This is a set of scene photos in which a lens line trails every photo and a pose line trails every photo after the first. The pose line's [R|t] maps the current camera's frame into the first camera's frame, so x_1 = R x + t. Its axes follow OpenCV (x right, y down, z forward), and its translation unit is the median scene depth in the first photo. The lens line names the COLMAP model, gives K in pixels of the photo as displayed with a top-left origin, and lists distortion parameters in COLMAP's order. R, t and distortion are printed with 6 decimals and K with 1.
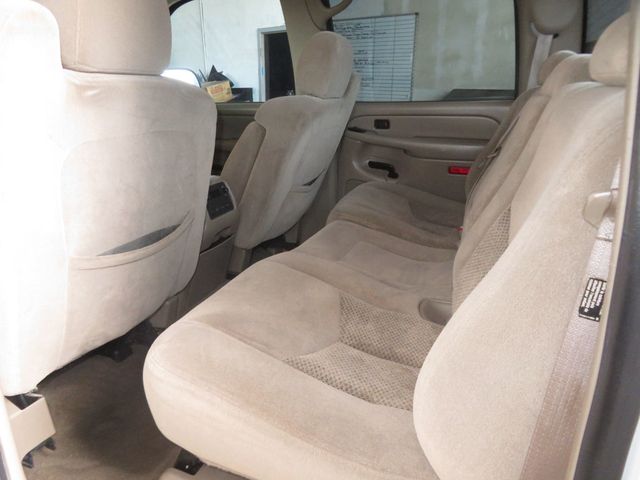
lens RADIAL K [[460.6, 0, 320.0], [0, 460.6, 240.0], [0, 0, 1]] dist [-0.007615, 0.006332]
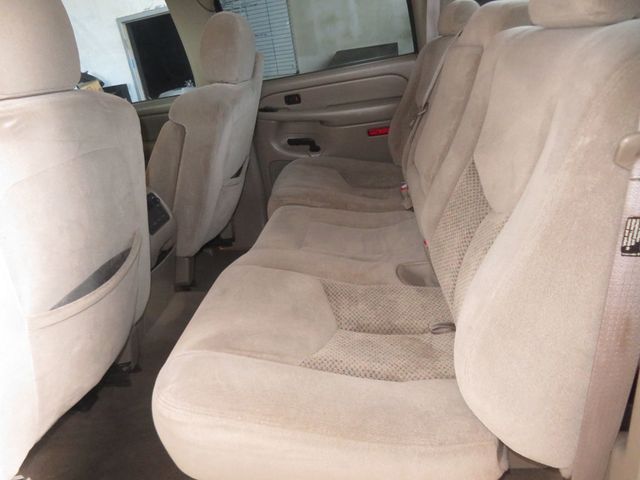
lens RADIAL K [[460.6, 0, 320.0], [0, 460.6, 240.0], [0, 0, 1]] dist [-0.007615, 0.006332]
pose [[0.956579, -0.228073, 0.181492, -0.090822], [0.218310, 0.973195, 0.072338, -0.030912], [-0.193126, -0.029575, 0.980728, 0.033414]]
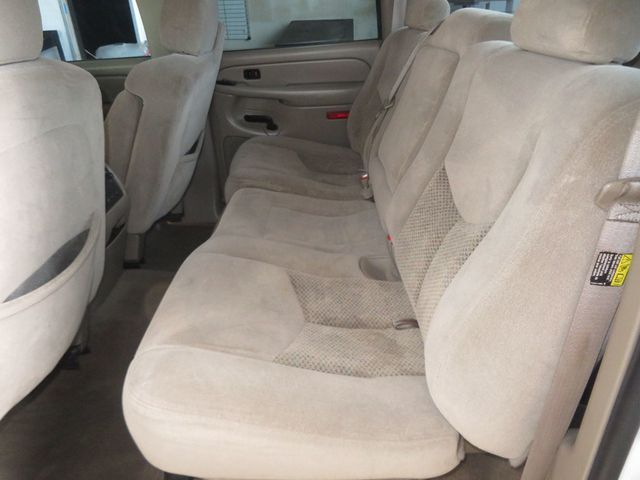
lens RADIAL K [[460.6, 0, 320.0], [0, 460.6, 240.0], [0, 0, 1]] dist [-0.007615, 0.006332]
pose [[0.935135, -0.195931, 0.295185, -0.133410], [0.153998, 0.975131, 0.159390, -0.077314], [-0.319074, -0.103593, 0.942051, 0.039810]]
